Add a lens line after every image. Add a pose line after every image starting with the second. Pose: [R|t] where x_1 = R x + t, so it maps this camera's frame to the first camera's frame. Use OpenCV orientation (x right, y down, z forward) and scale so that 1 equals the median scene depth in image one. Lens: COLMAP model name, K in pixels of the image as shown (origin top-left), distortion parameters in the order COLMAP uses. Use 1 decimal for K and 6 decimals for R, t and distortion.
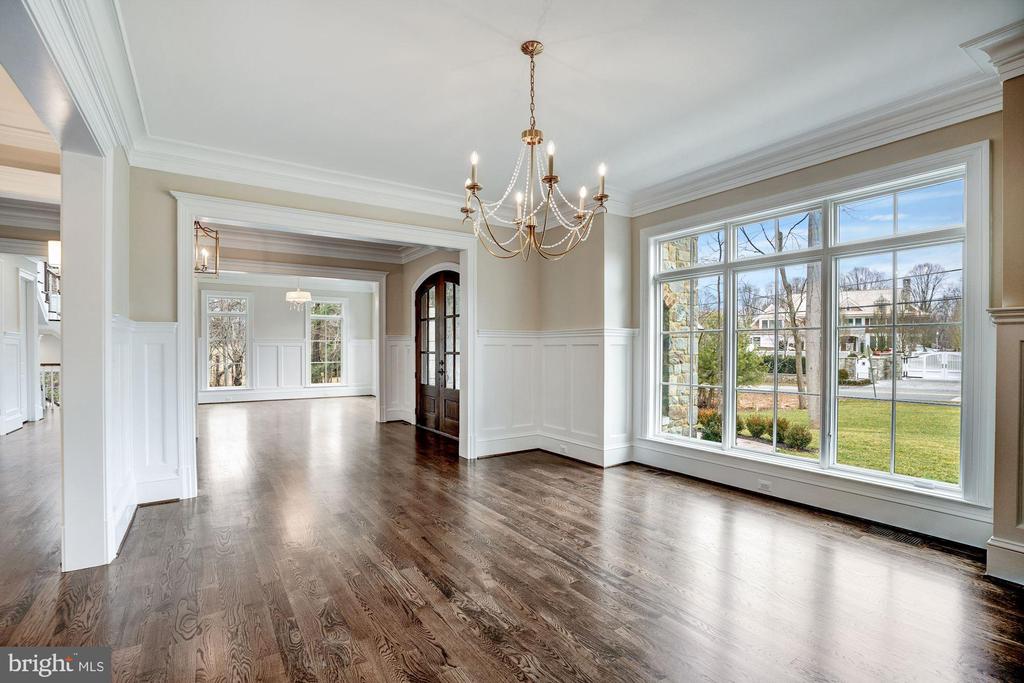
lens RADIAL K [[467.0, 0, 509.0], [0, 467.0, 352.3], [0, 0, 1]] dist [-0.058299, 0.025129]
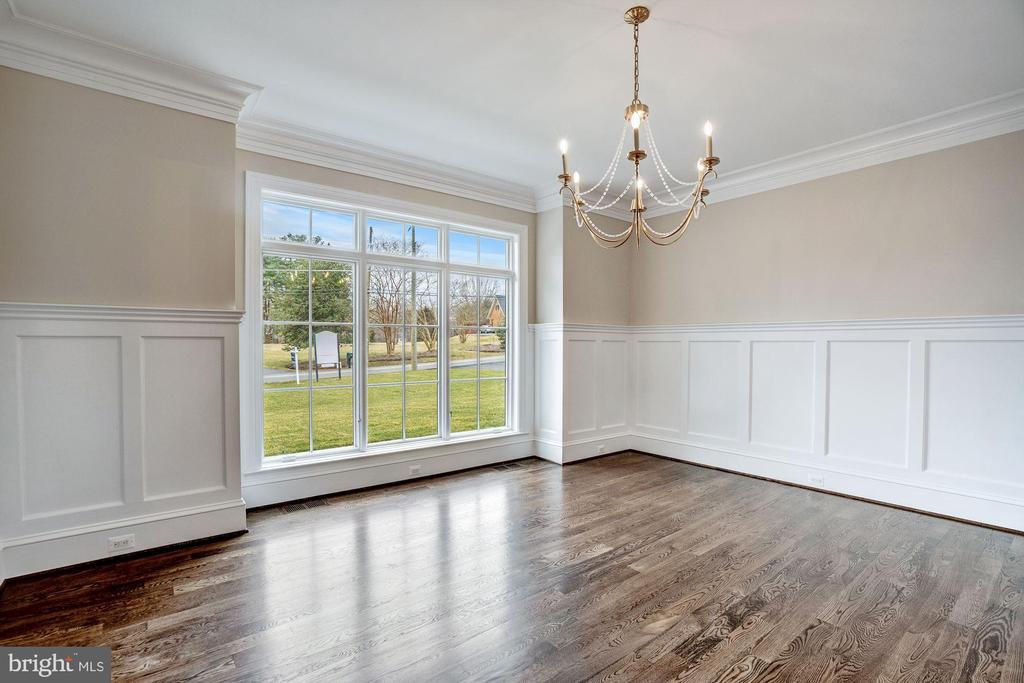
lens RADIAL K [[467.0, 0, 509.0], [0, 467.0, 352.3], [0, 0, 1]] dist [-0.058299, 0.025129]
pose [[-0.059951, -0.019978, 0.998001, -0.617402], [0.006726, 0.999769, 0.020417, -0.009204], [-0.998179, 0.007936, -0.059803, 0.952627]]
